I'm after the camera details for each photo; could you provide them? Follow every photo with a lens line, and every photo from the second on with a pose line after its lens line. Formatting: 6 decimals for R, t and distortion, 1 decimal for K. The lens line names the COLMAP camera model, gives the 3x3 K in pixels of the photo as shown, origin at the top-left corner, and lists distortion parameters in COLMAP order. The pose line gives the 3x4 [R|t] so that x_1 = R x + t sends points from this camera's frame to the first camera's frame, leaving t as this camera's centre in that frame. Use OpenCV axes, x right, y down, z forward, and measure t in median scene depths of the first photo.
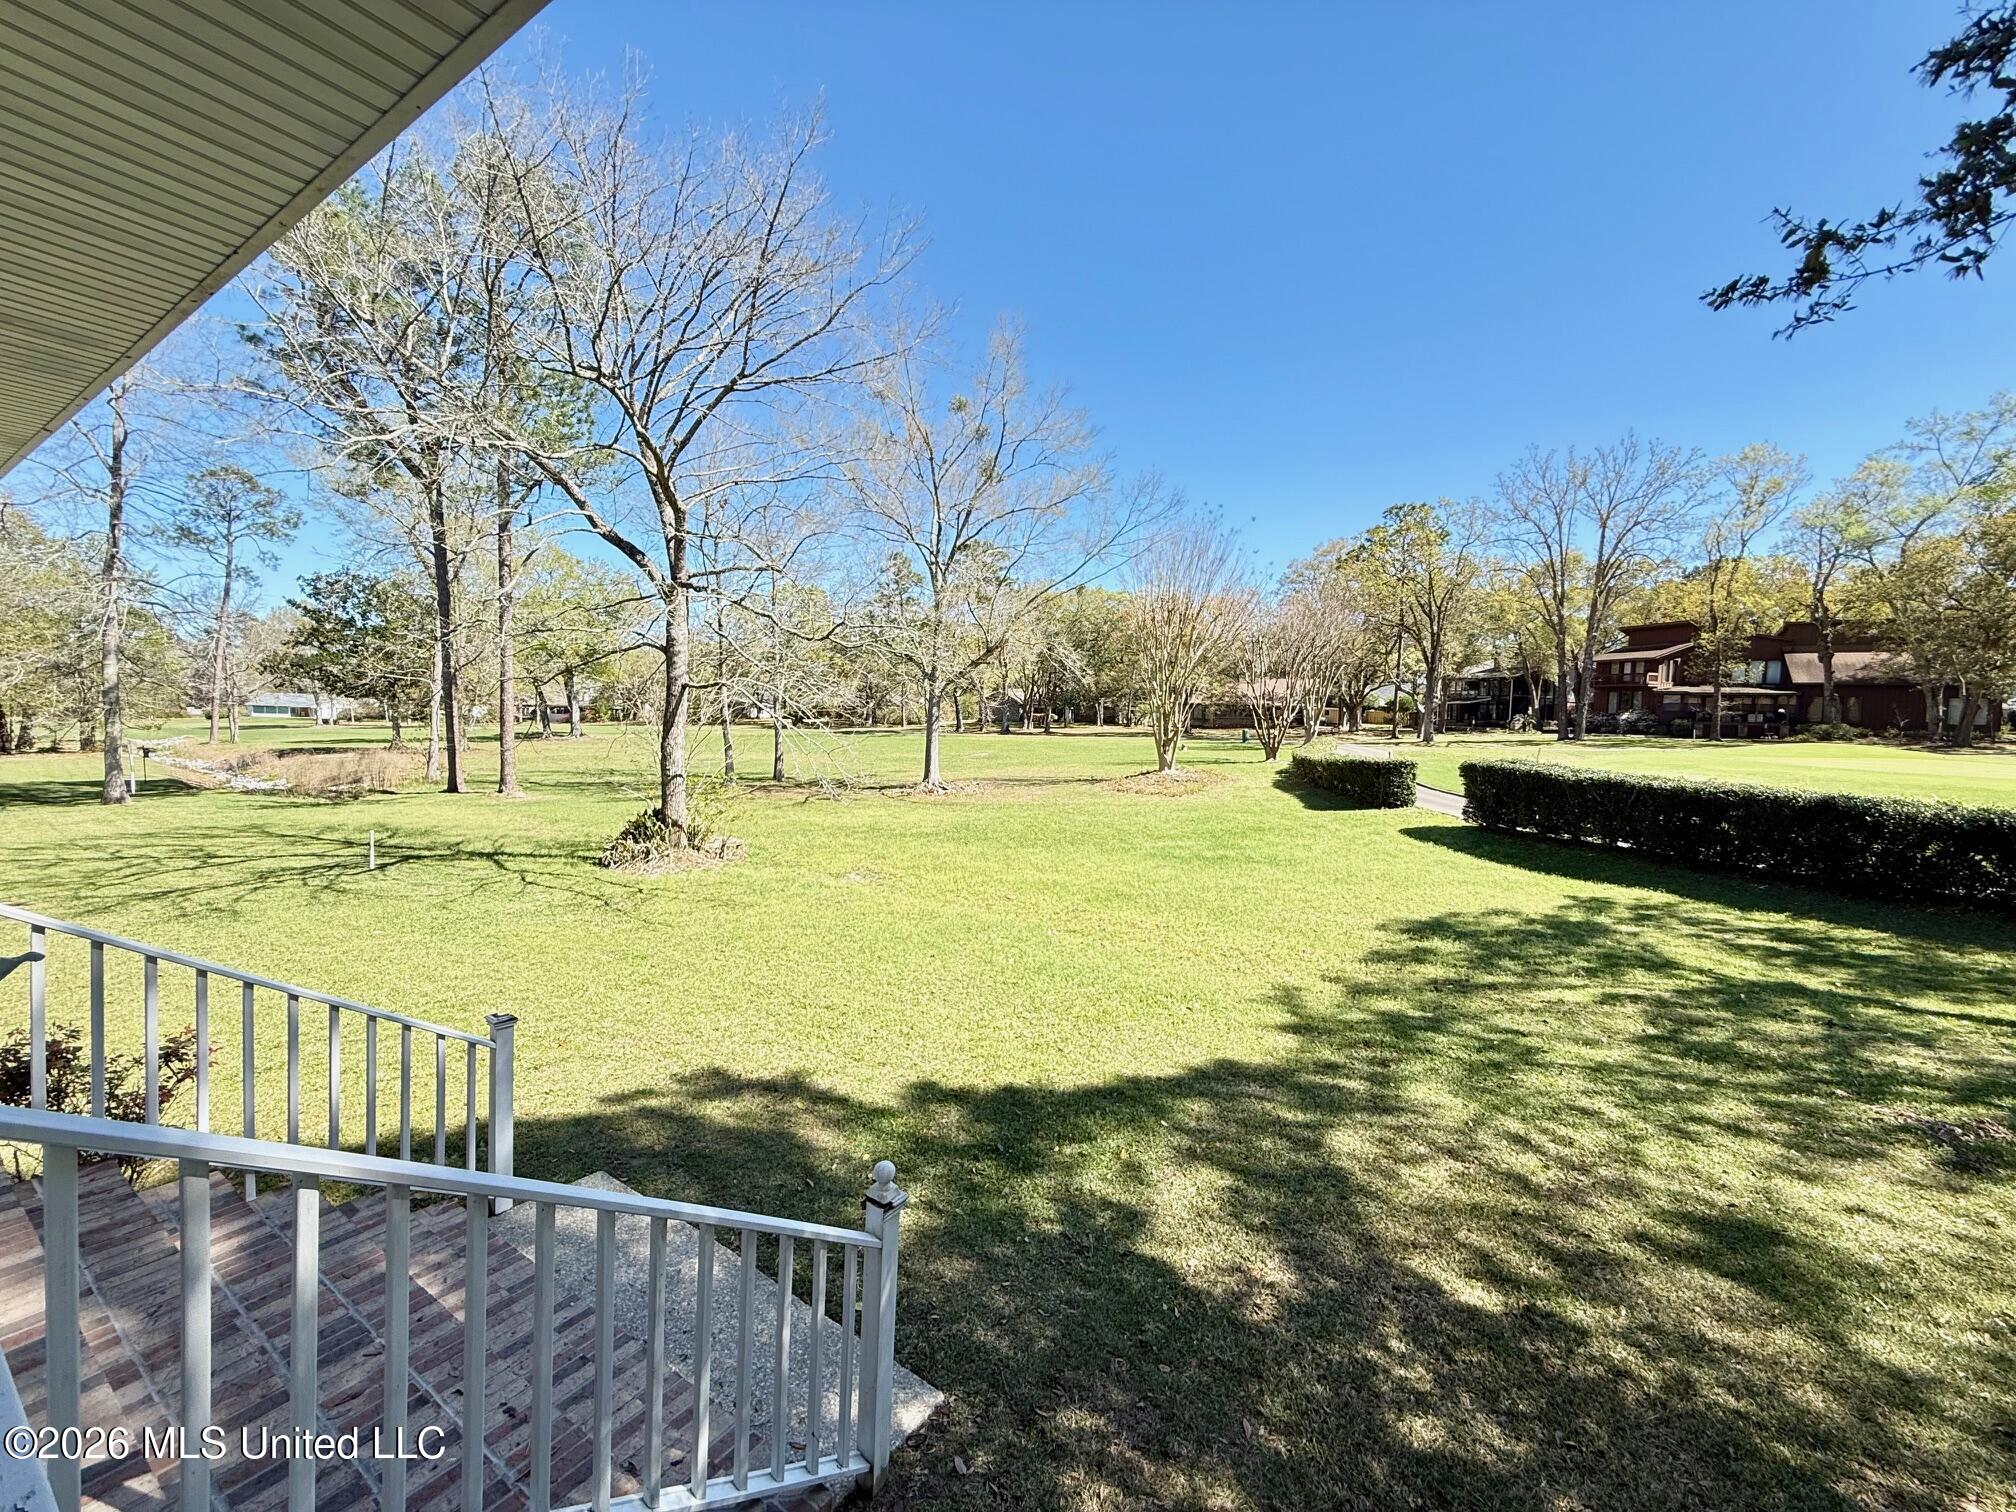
lens RADIAL K [[826.8, 0, 1012.3], [0, 826.8, 753.0], [0, 0, 1]] dist [-0.000483, 0.000126]
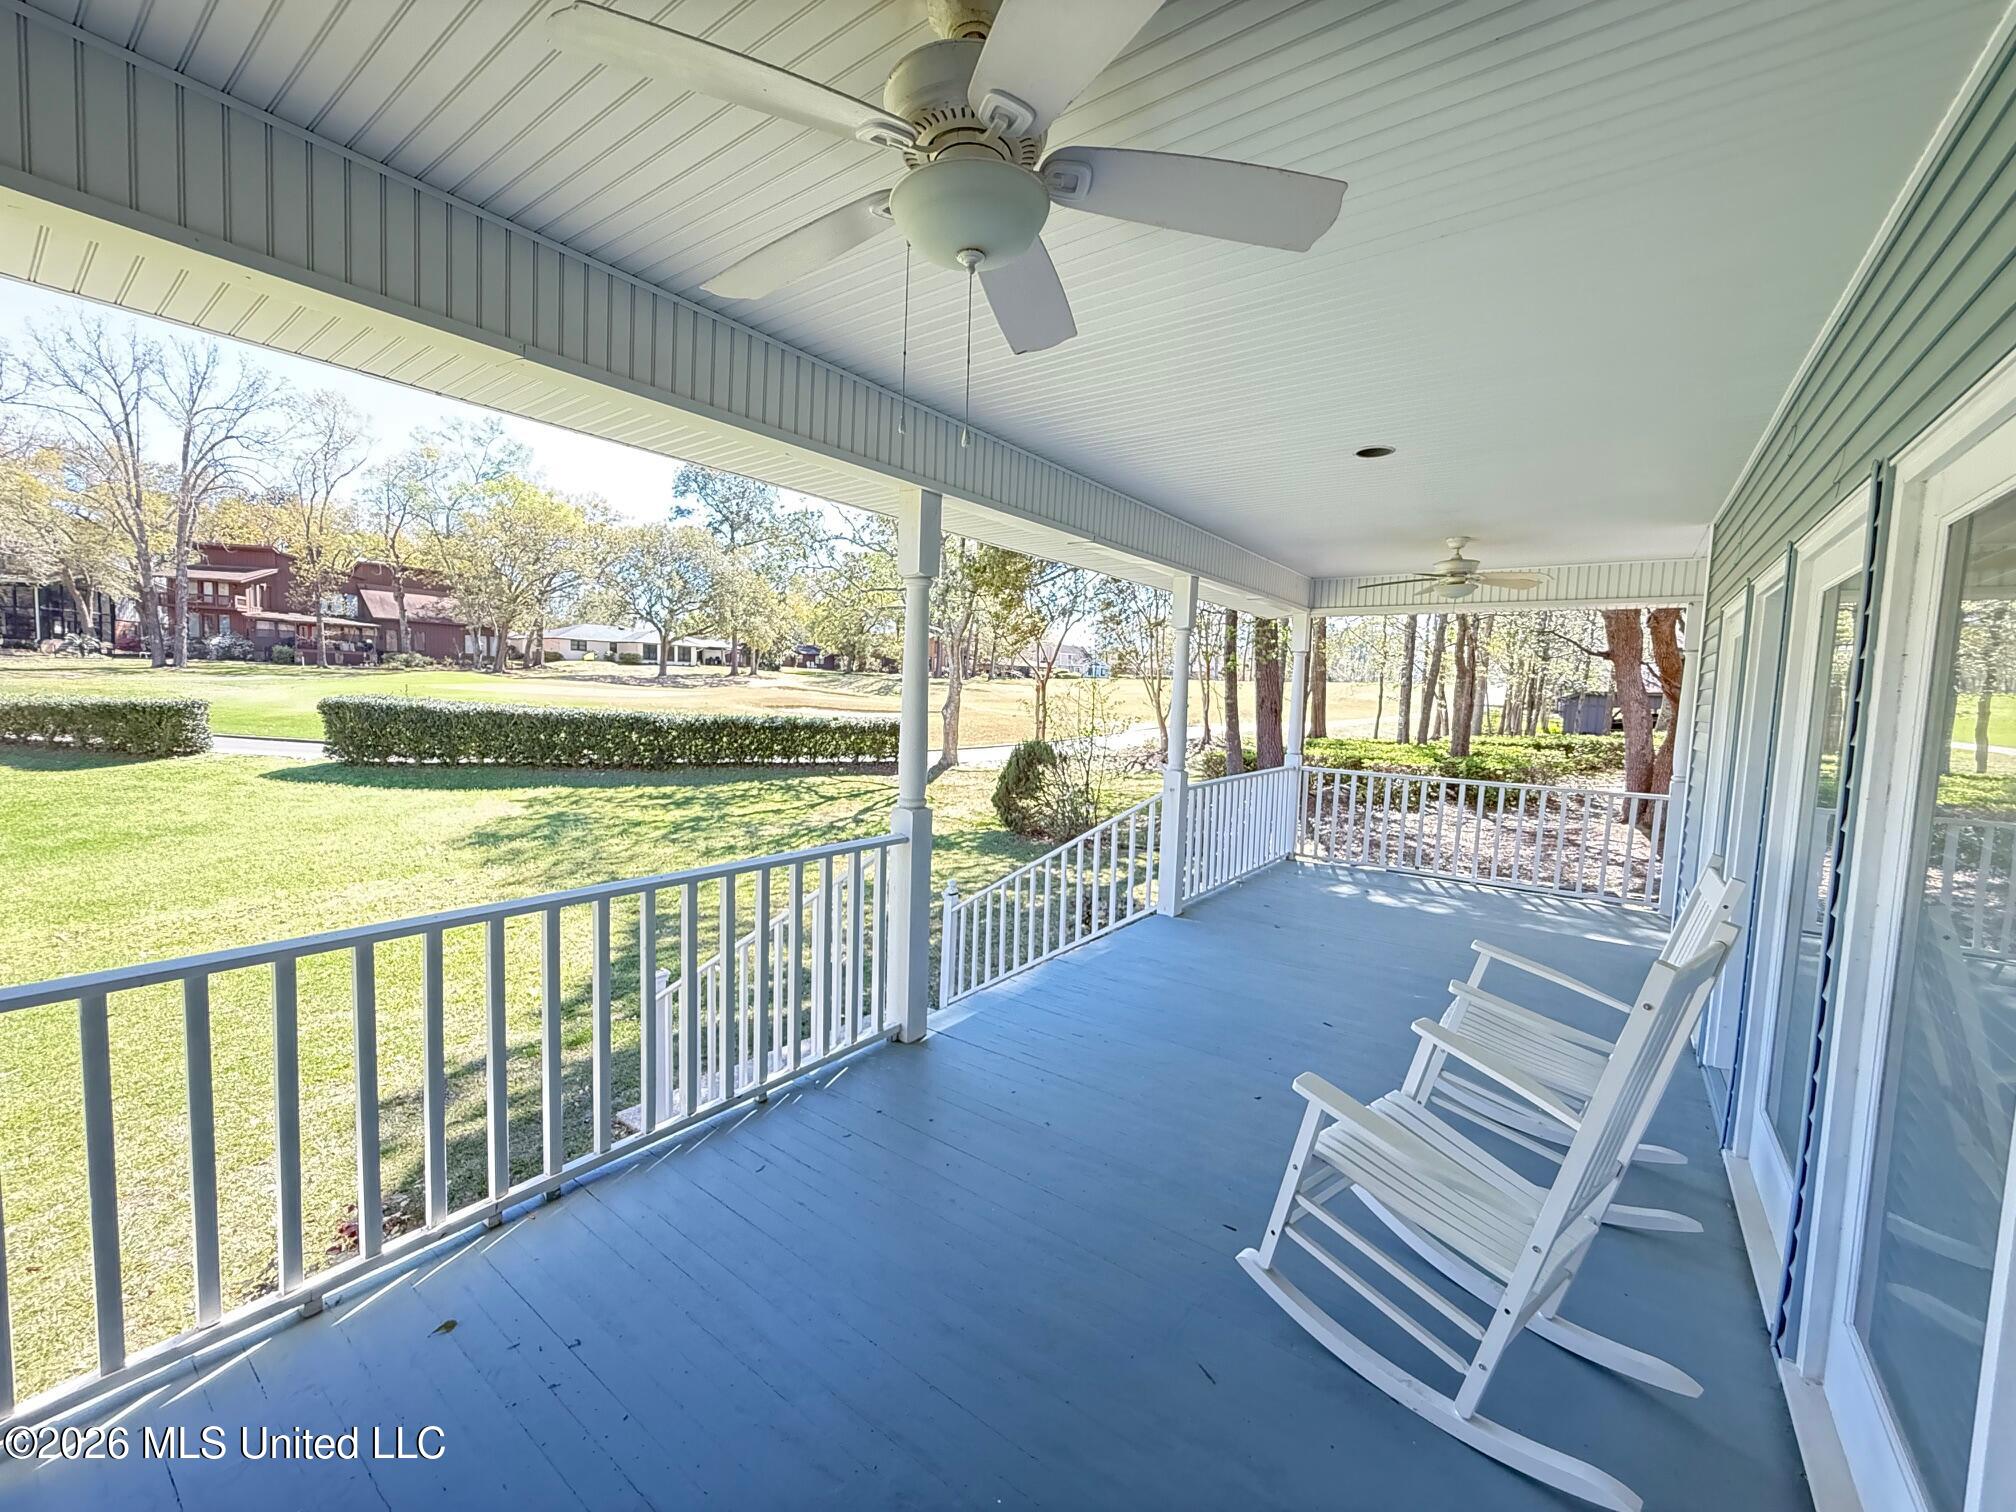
lens RADIAL K [[826.8, 0, 1009.6], [0, 826.8, 754.7], [0, 0, 1]] dist [-0.000483, 0.000126]
pose [[0.073287, -0.105642, 0.991700, -0.189257], [0.009038, 0.994403, 0.105263, -0.009755], [-0.997270, 0.001248, 0.073831, 0.049418]]
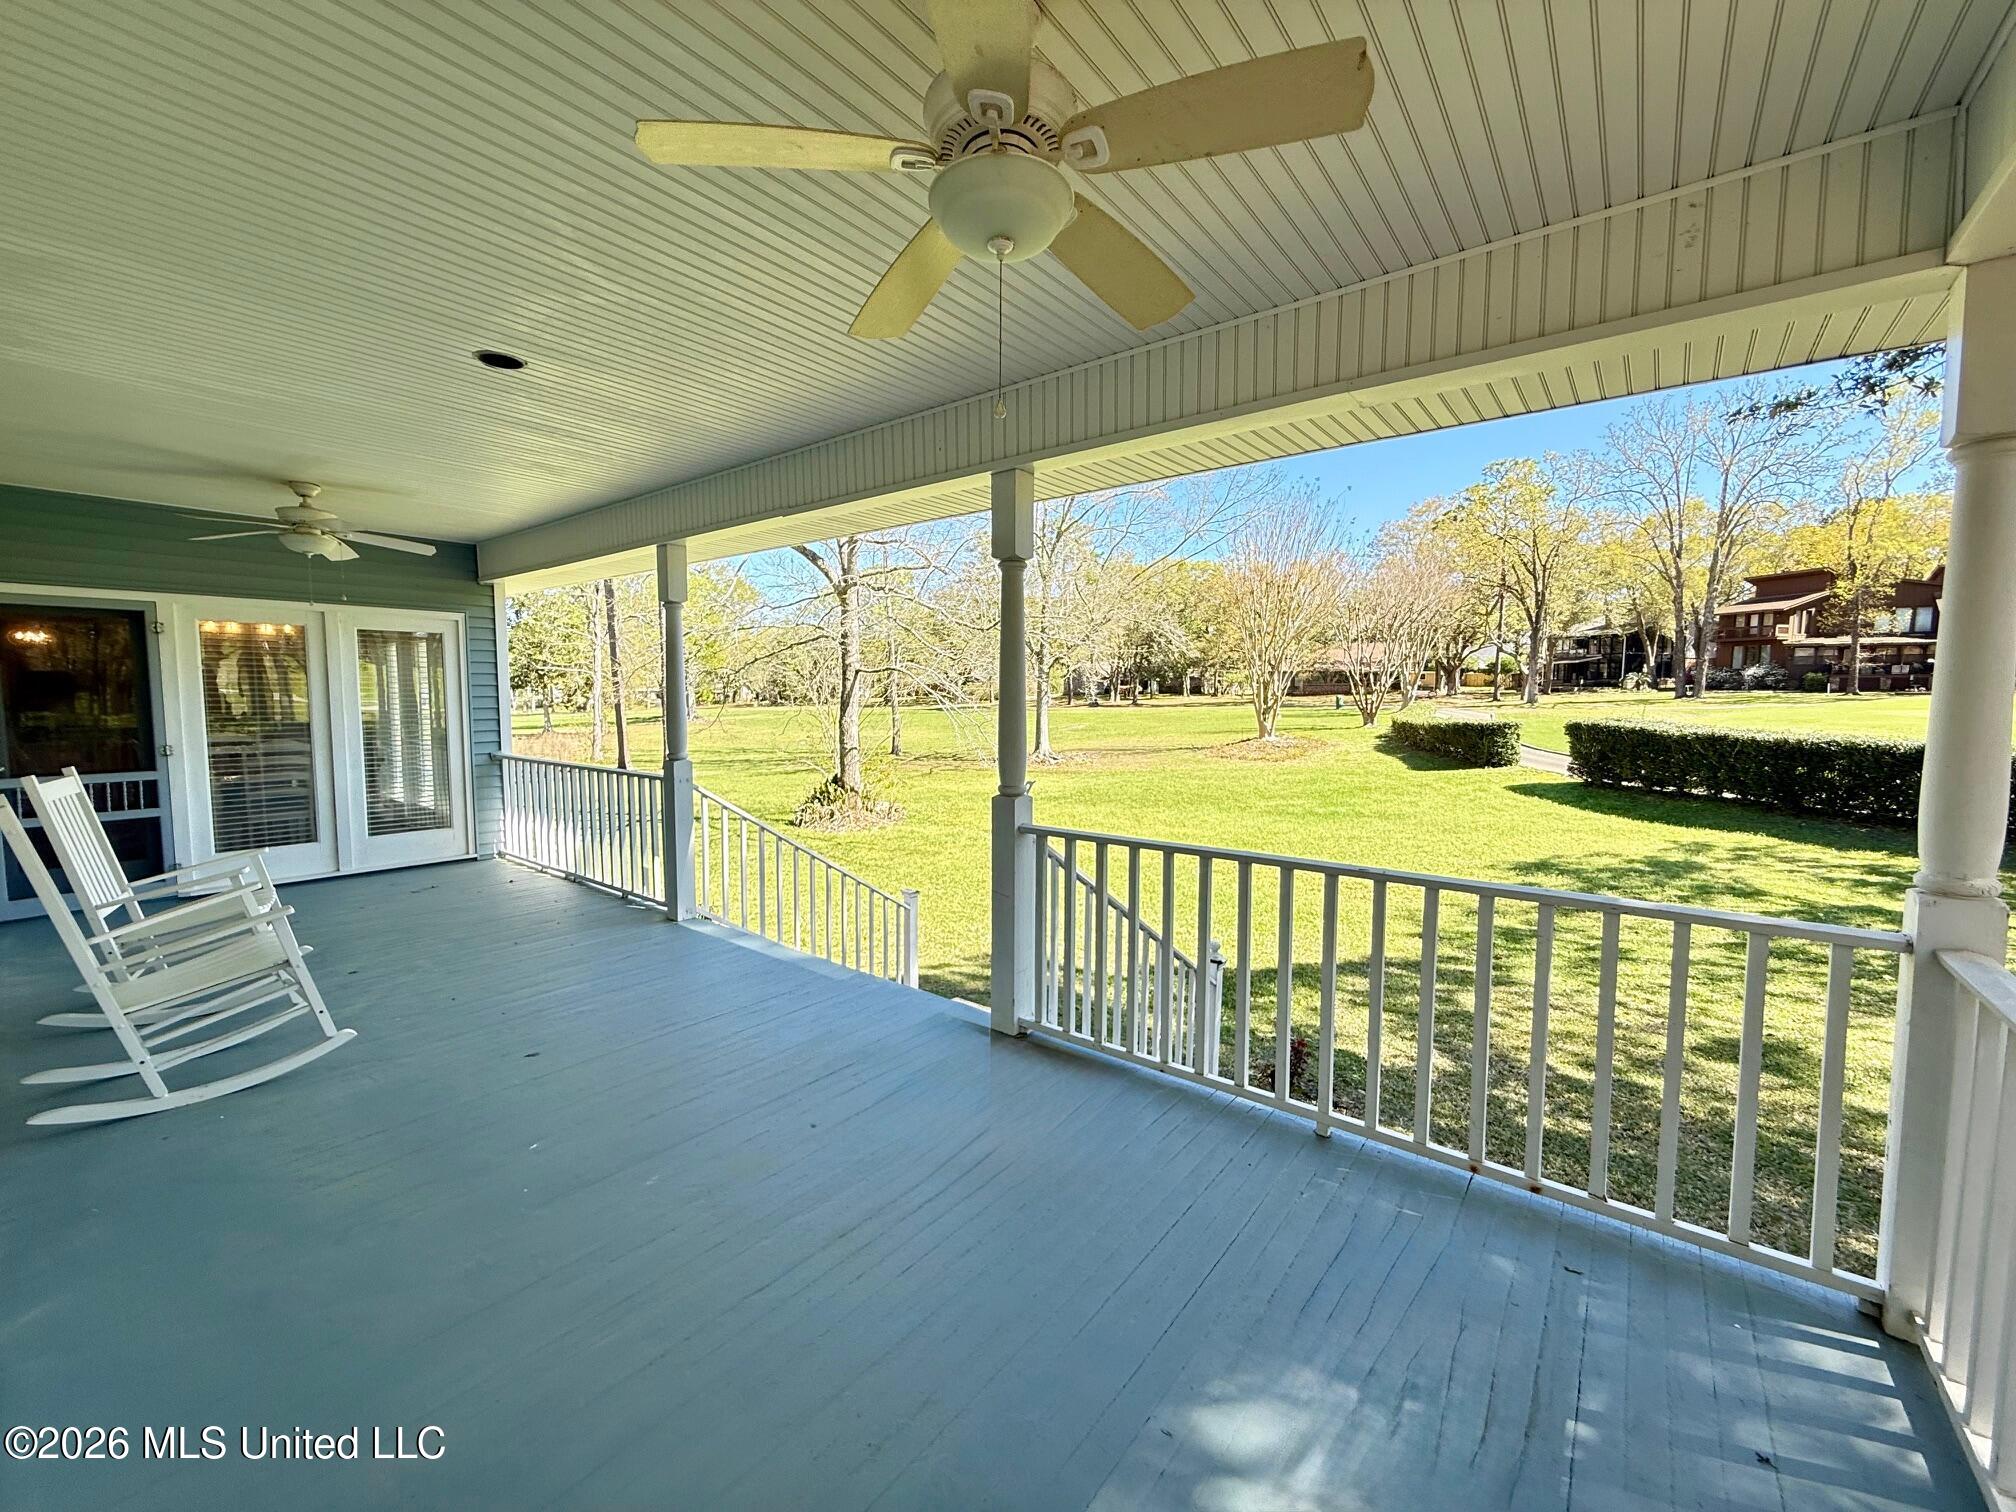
lens RADIAL K [[826.8, 0, 1002.1], [0, 826.8, 754.6], [0, 0, 1]] dist [-0.000483, 0.000126]
pose [[0.994372, -0.019501, -0.104136, -0.030912], [0.022981, 0.999213, 0.032318, 0.001201], [0.103424, -0.034530, 0.994038, -0.060418]]
